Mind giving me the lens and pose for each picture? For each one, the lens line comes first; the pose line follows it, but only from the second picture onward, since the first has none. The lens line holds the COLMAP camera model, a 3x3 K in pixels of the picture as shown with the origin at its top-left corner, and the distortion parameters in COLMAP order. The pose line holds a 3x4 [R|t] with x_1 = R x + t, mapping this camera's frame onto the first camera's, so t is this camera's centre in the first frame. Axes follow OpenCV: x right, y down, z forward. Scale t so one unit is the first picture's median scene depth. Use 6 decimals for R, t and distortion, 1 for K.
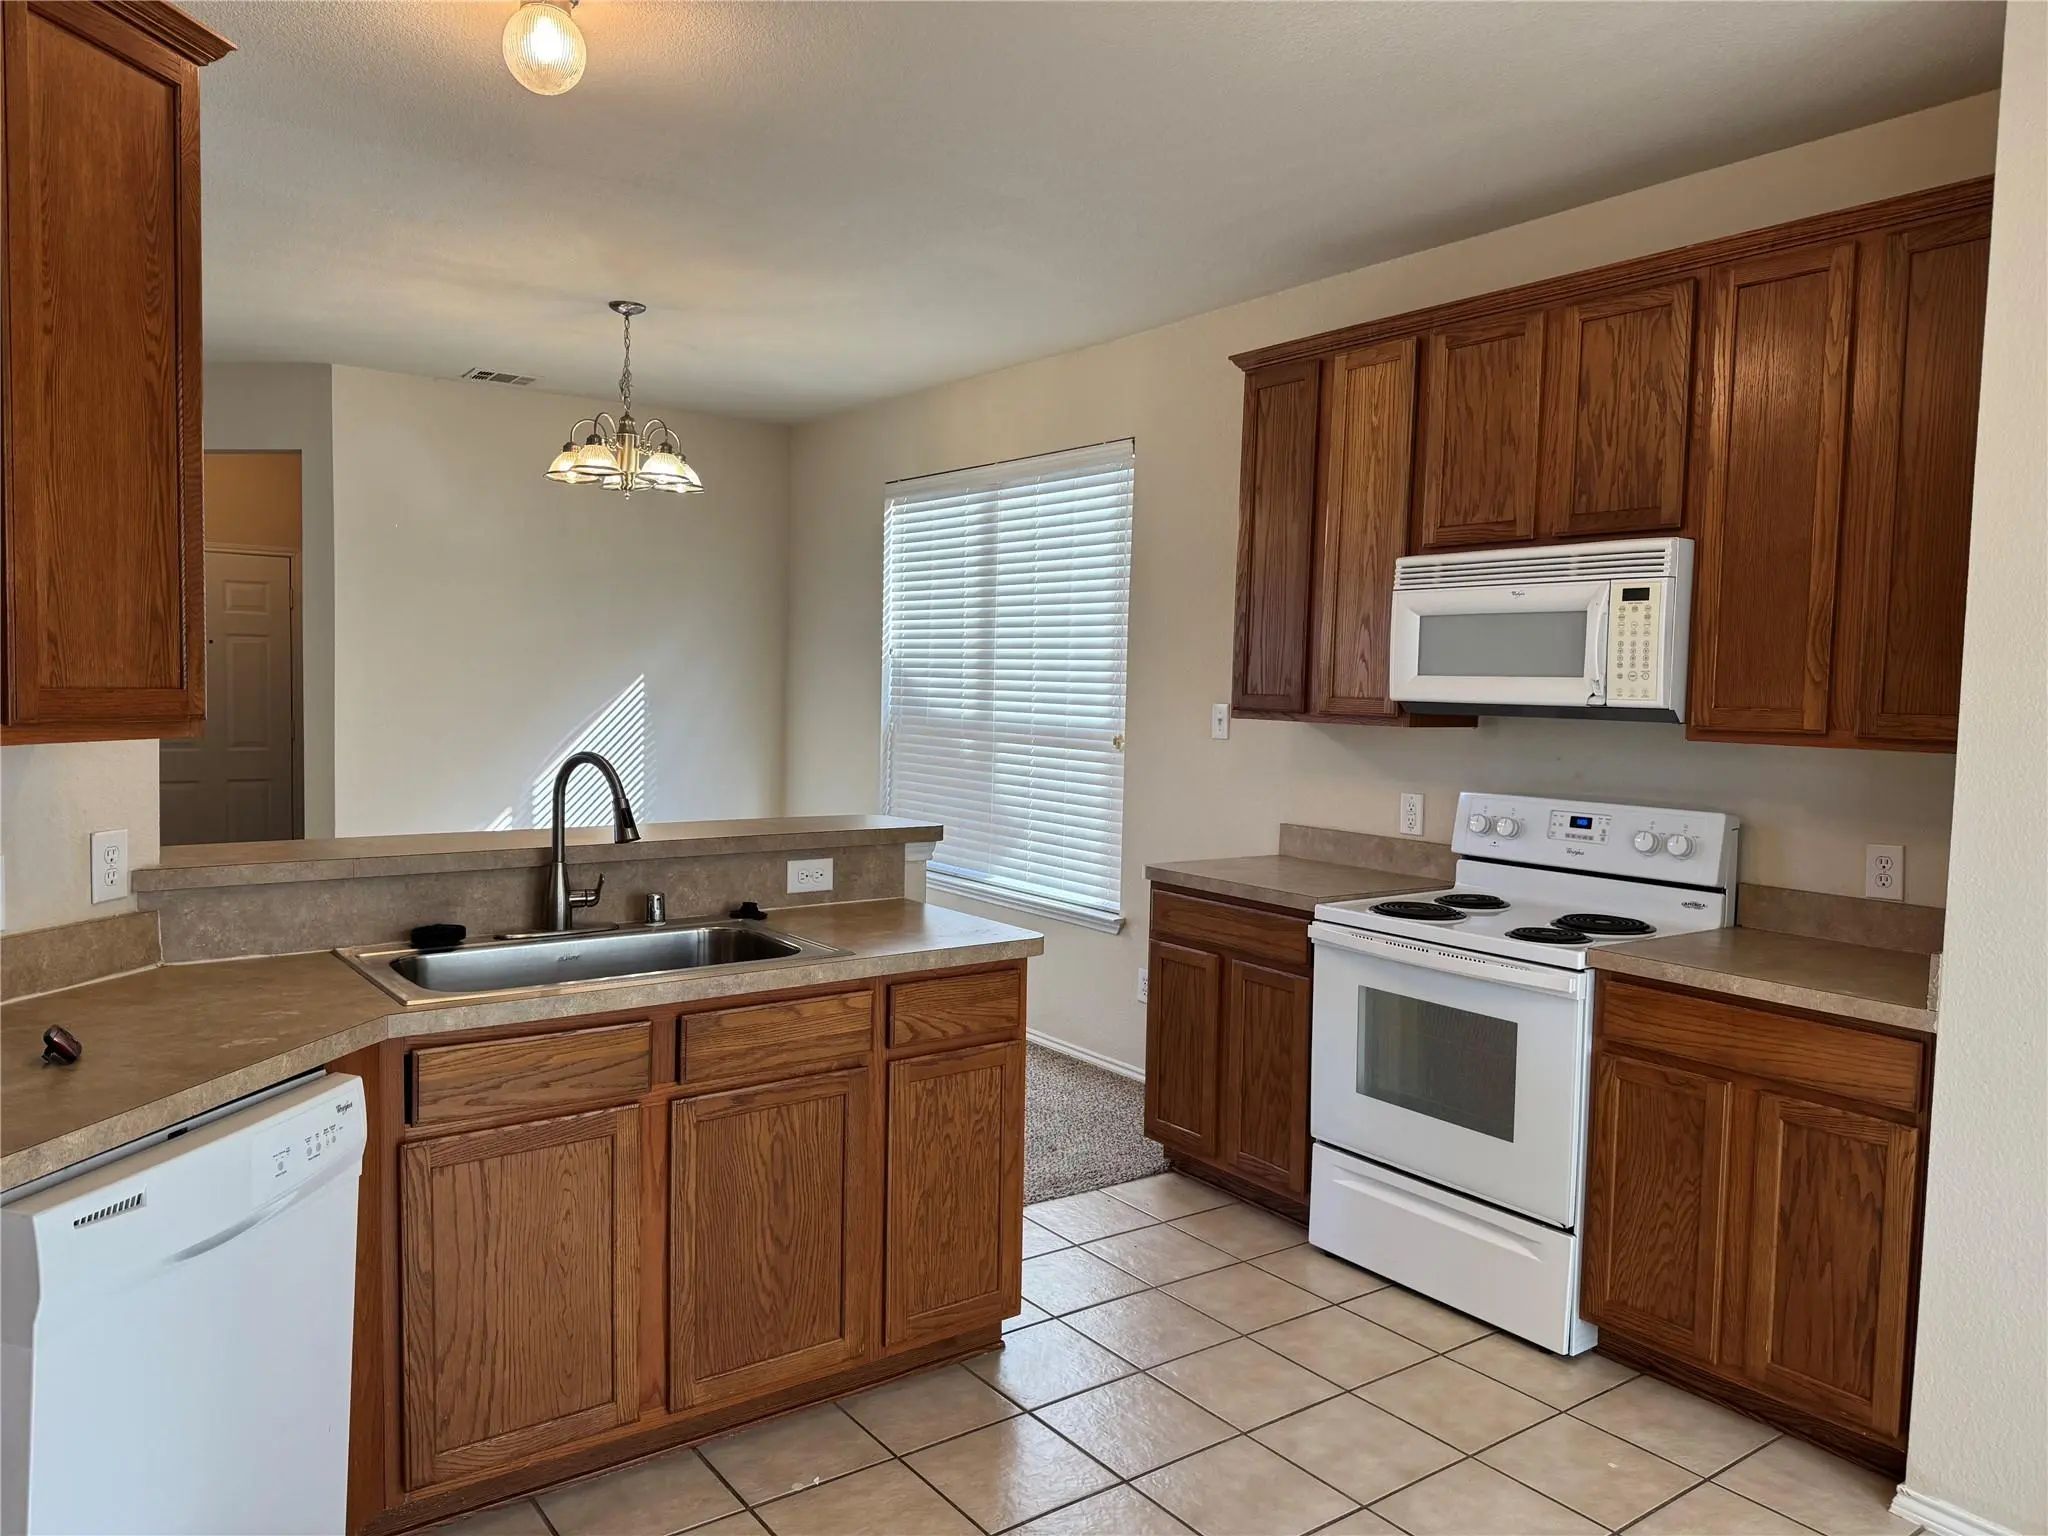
lens RADIAL K [[1434.7, 0, 1035.4], [0, 1434.7, 767.0], [0, 0, 1]] dist [0.146952, -0.213924]
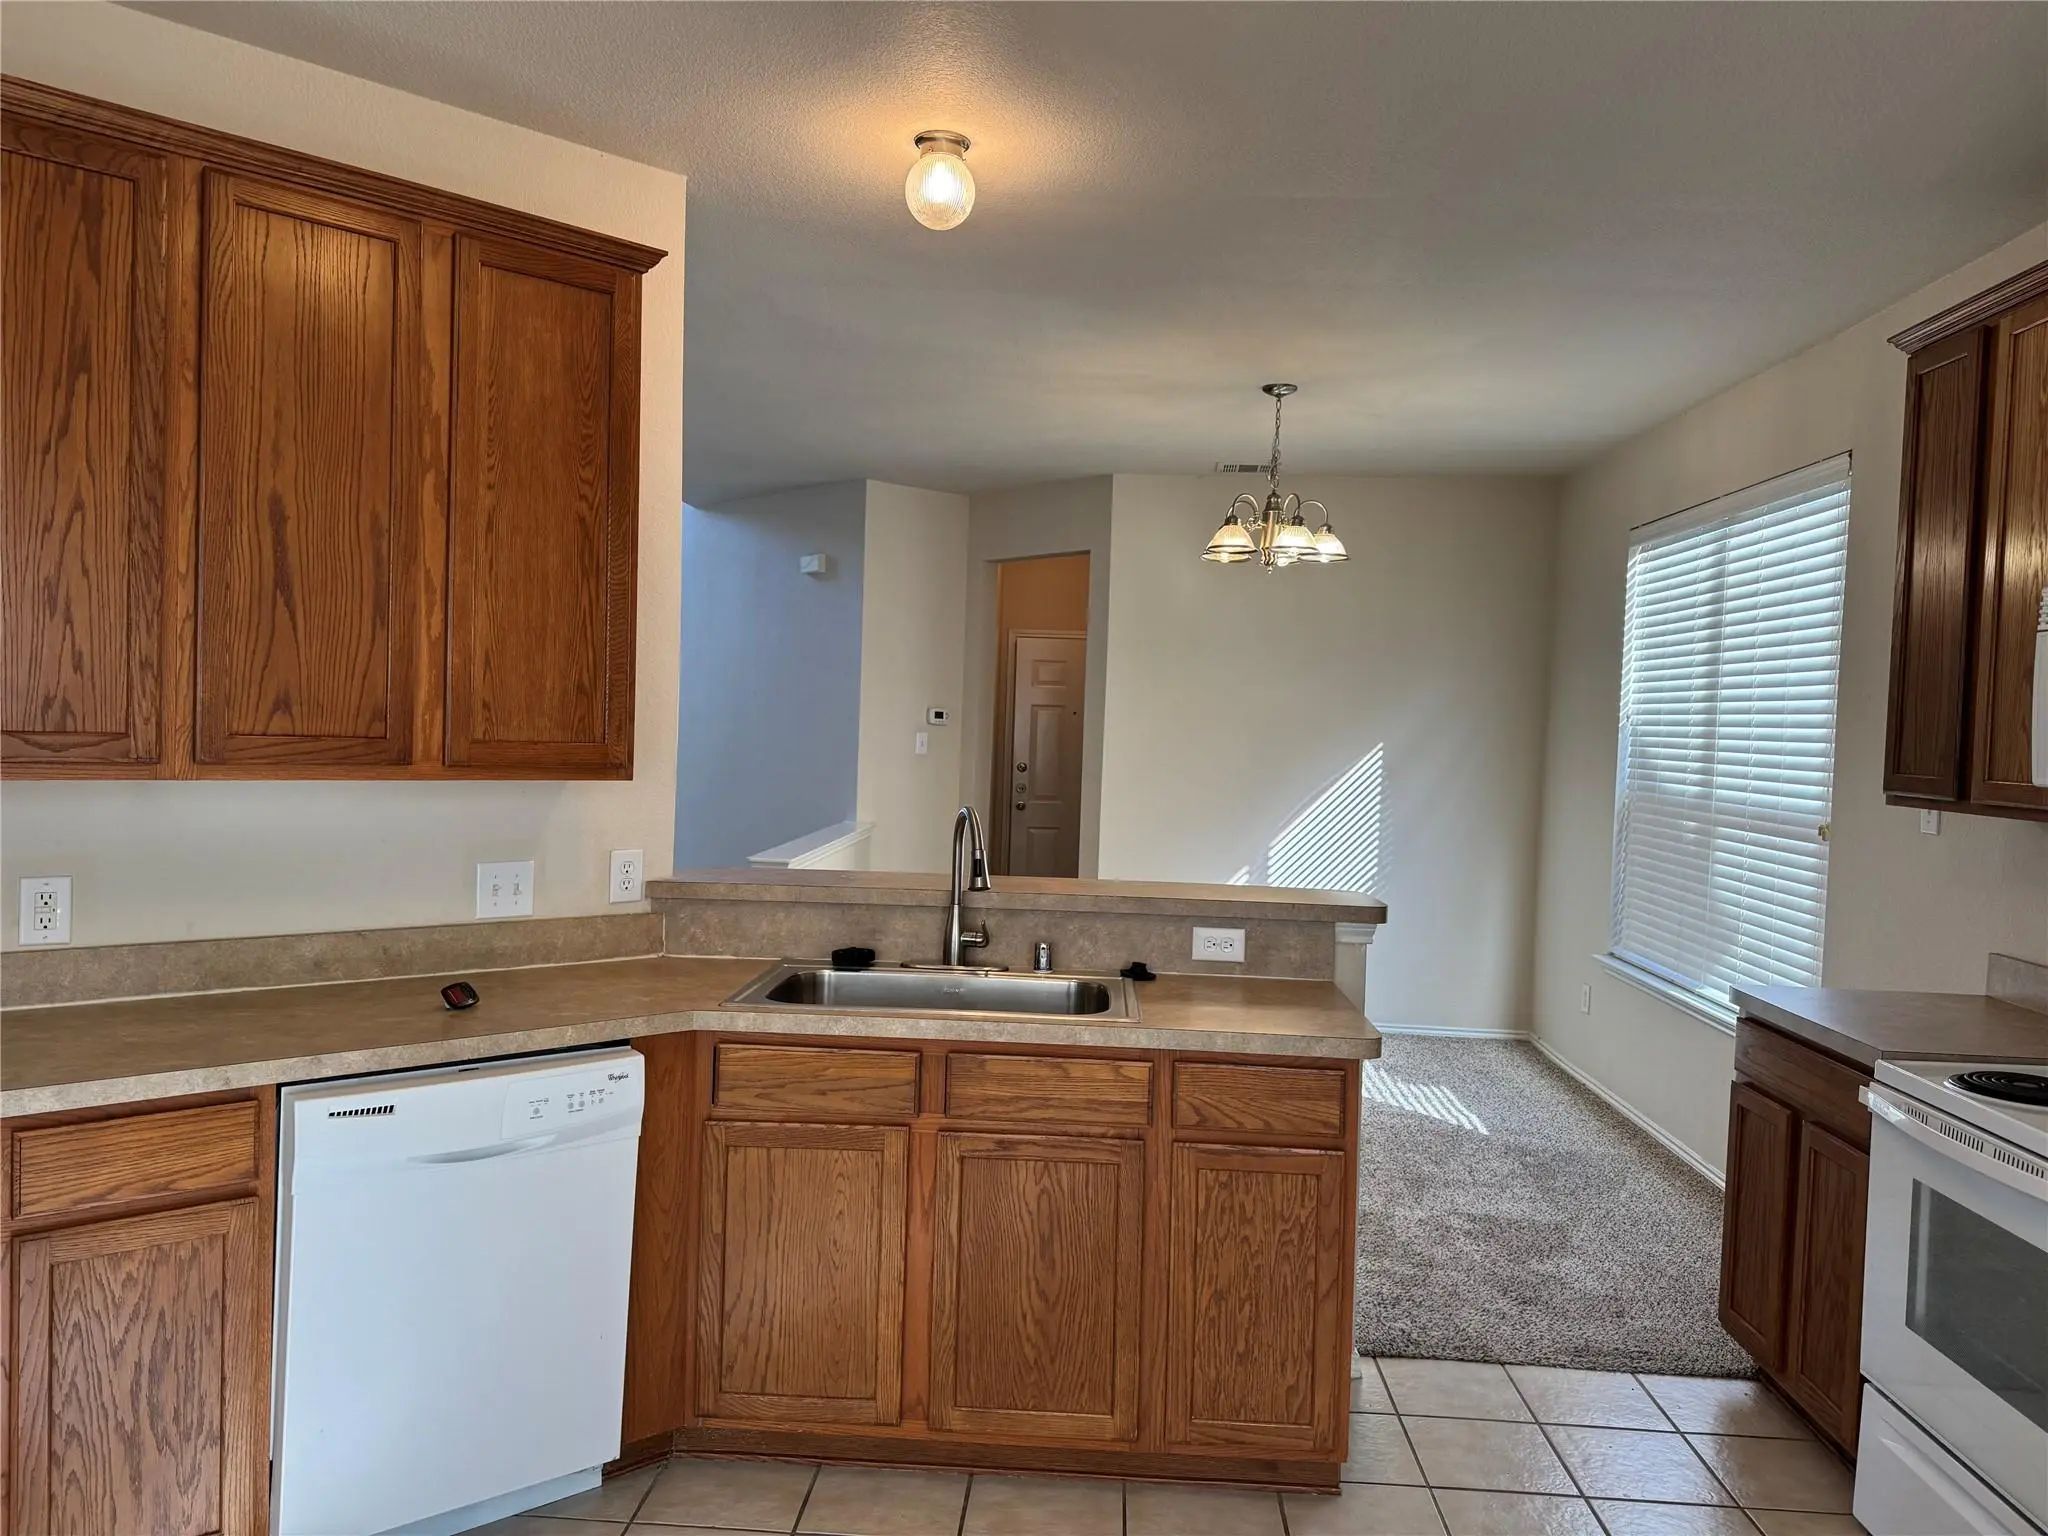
lens RADIAL K [[1434.7, 0, 1035.4], [0, 1434.7, 767.0], [0, 0, 1]] dist [0.146952, -0.213924]
pose [[0.768842, 0.022386, -0.639046, 0.451219], [-0.053526, 0.998133, -0.029434, -0.011480], [0.637194, 0.056836, 0.768605, 0.193218]]
